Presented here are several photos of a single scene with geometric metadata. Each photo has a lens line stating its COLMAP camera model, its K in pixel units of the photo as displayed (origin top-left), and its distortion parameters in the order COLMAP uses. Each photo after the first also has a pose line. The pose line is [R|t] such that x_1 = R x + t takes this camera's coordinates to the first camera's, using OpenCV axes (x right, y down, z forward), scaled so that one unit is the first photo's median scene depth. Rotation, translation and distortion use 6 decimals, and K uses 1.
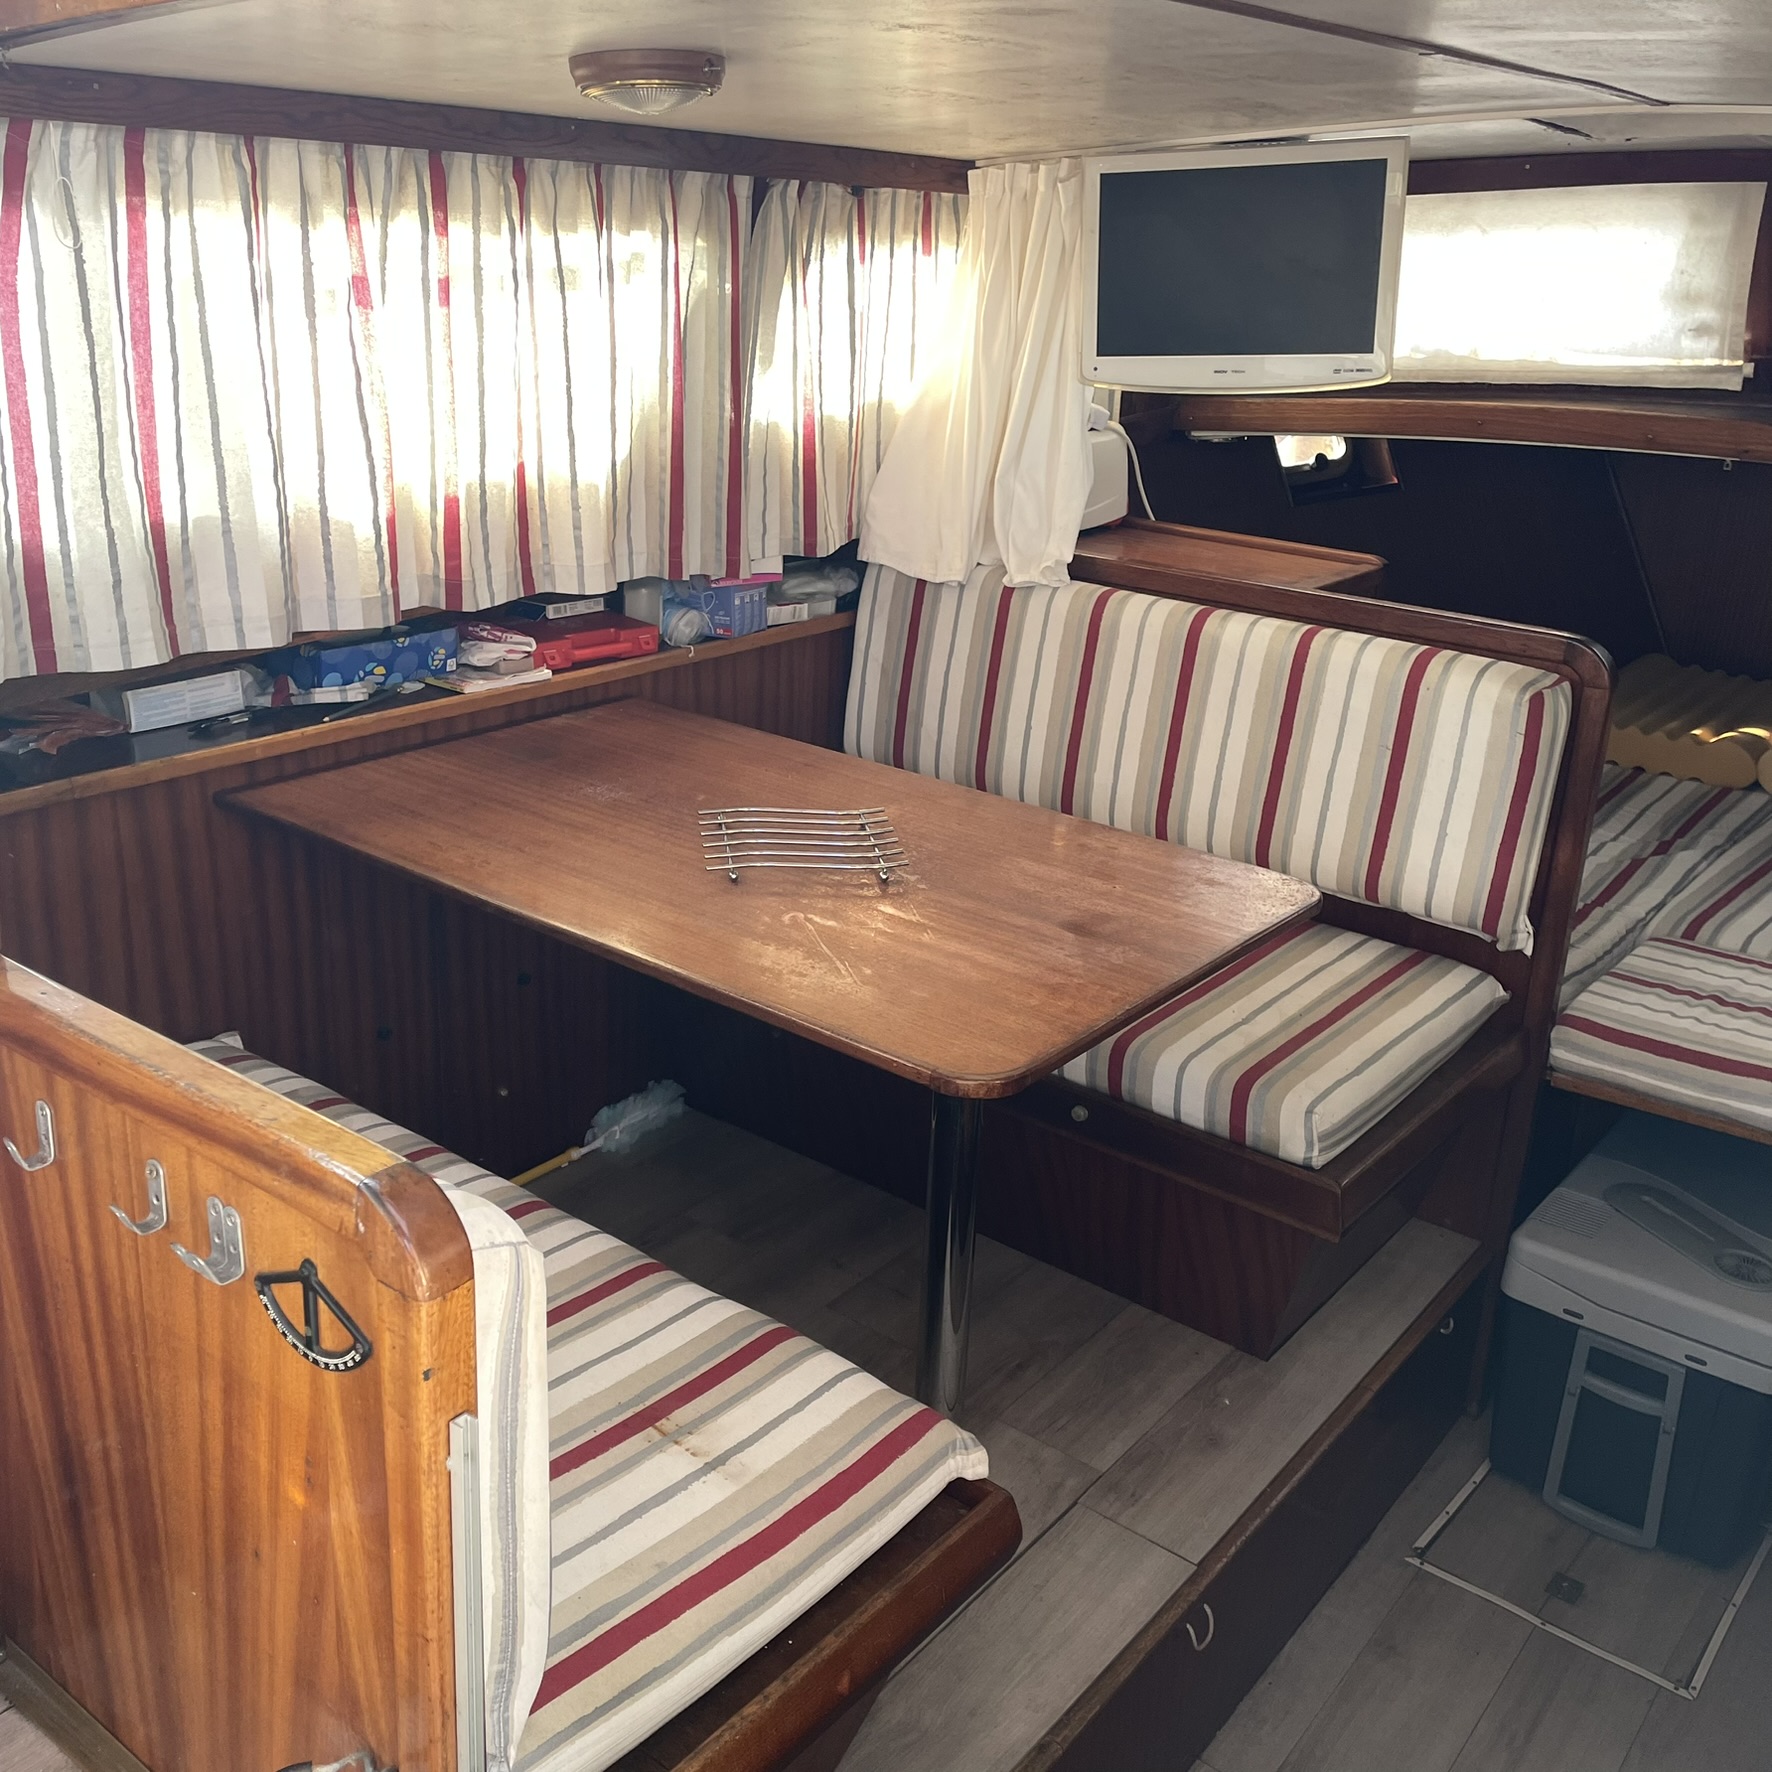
lens RADIAL K [[1791.3, 0, 891.0], [0, 1791.3, 869.1], [0, 0, 1]] dist [0.039883, 0.000000]
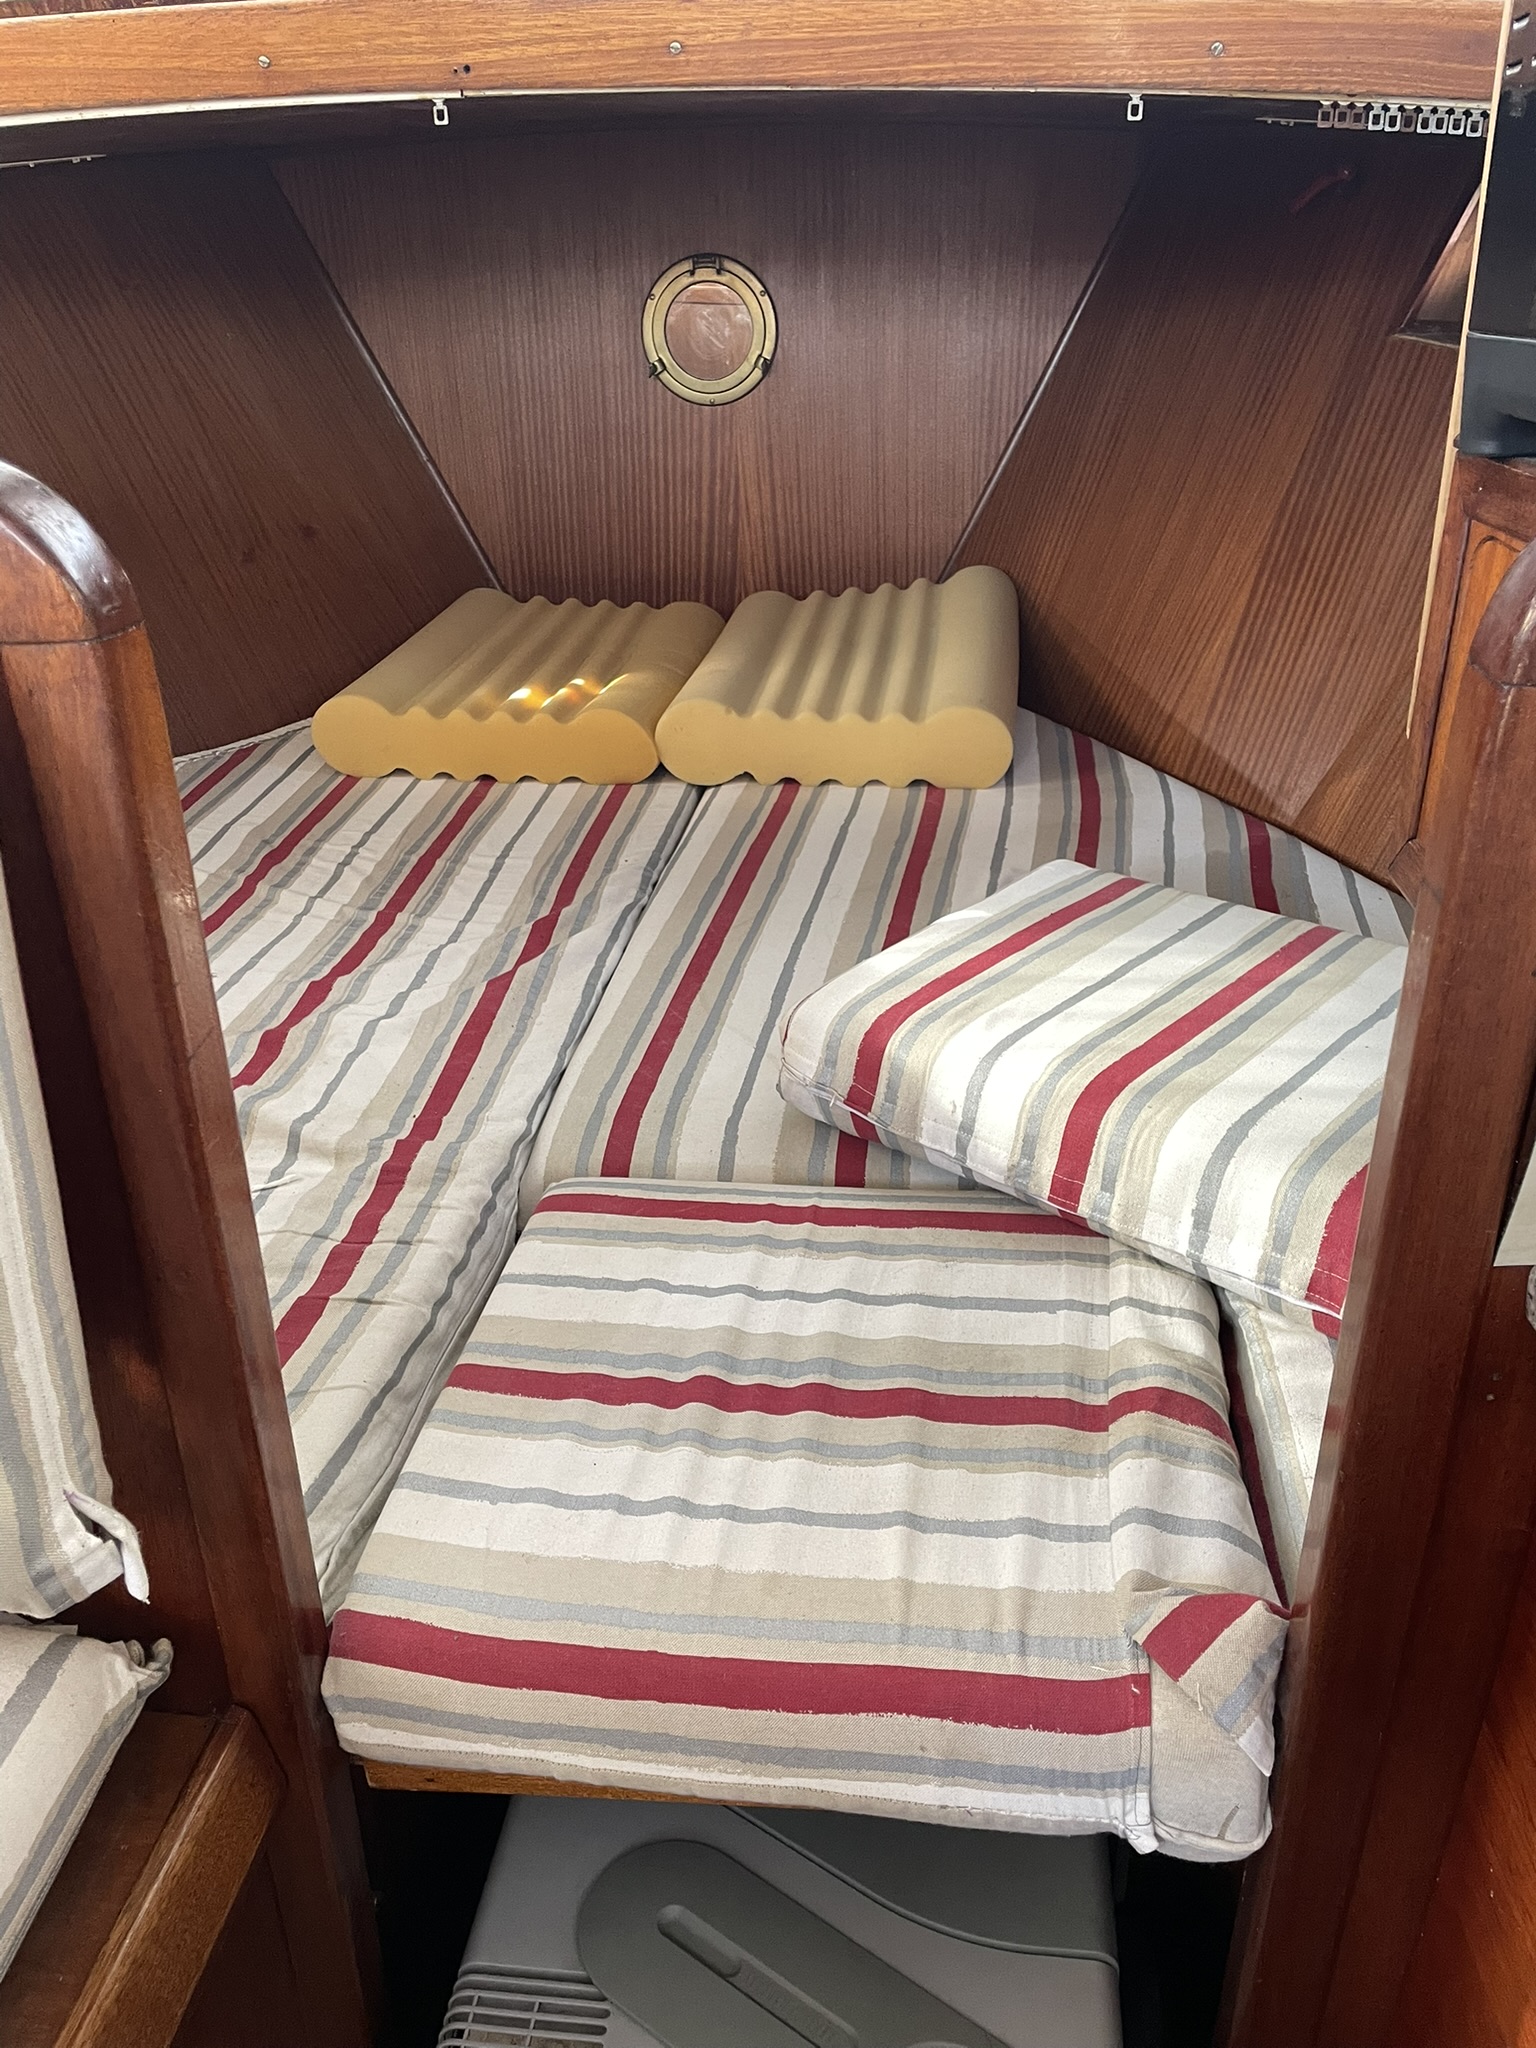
lens RADIAL K [[1540.6, 0, 766.3], [0, 1540.6, 1022.1], [0, 0, 1]] dist [0.068406, -0.000256]
pose [[0.850244, -0.276603, 0.447858, 0.335421], [0.224572, 0.960105, 0.166632, -0.059353], [-0.476081, -0.041101, 0.878440, 0.694955]]
